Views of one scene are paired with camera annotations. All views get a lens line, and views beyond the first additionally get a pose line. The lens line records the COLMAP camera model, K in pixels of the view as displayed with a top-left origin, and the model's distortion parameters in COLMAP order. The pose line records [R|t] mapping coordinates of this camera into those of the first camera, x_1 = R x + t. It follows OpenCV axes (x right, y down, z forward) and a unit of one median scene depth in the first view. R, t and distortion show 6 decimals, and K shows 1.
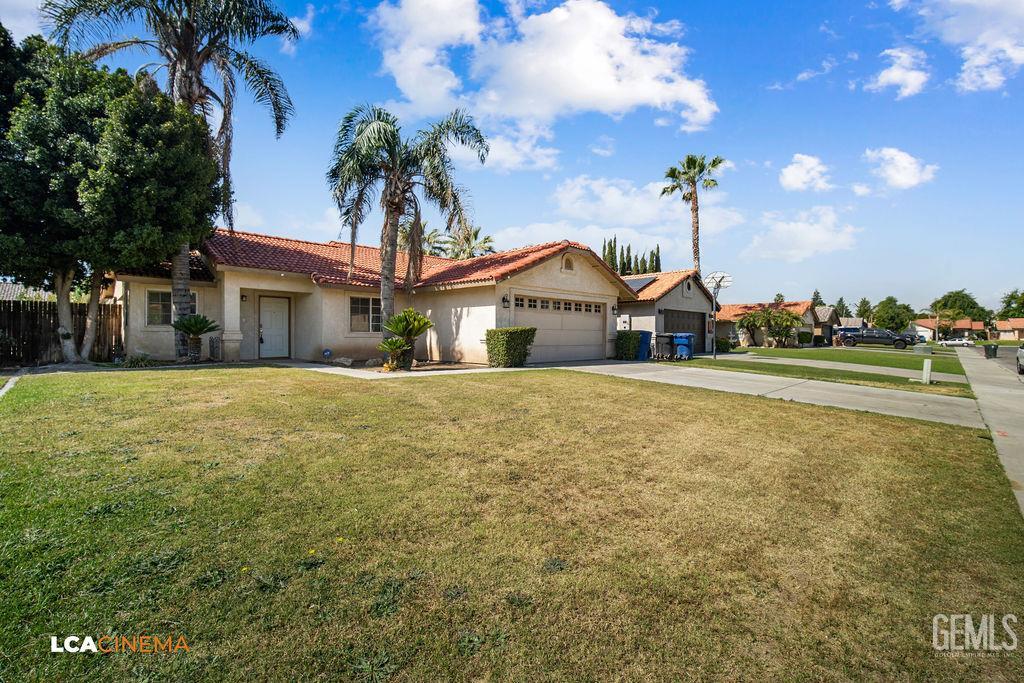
lens RADIAL K [[454.9, 0, 511.1], [0, 454.9, 336.9], [0, 0, 1]] dist [-0.004082, -0.000283]
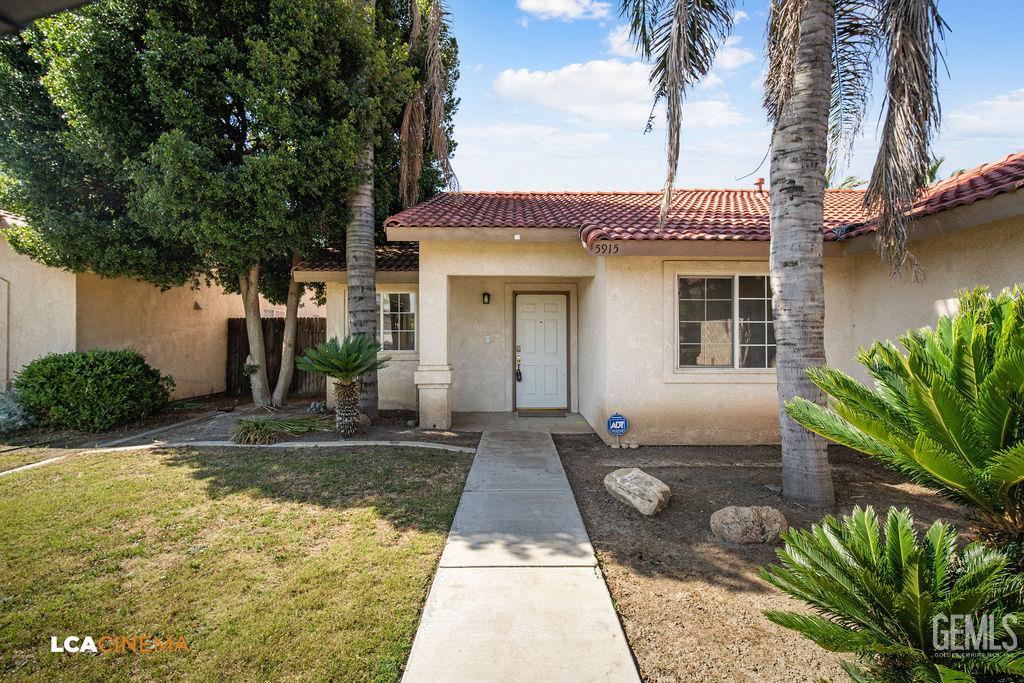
lens RADIAL K [[454.9, 0, 511.7], [0, 454.9, 335.6], [0, 0, 1]] dist [-0.004082, -0.000283]
pose [[0.703935, -0.003822, -0.710254, -0.181700], [0.000172, 0.999986, -0.005210, -0.036977], [0.710265, 0.003545, 0.703926, 0.629055]]
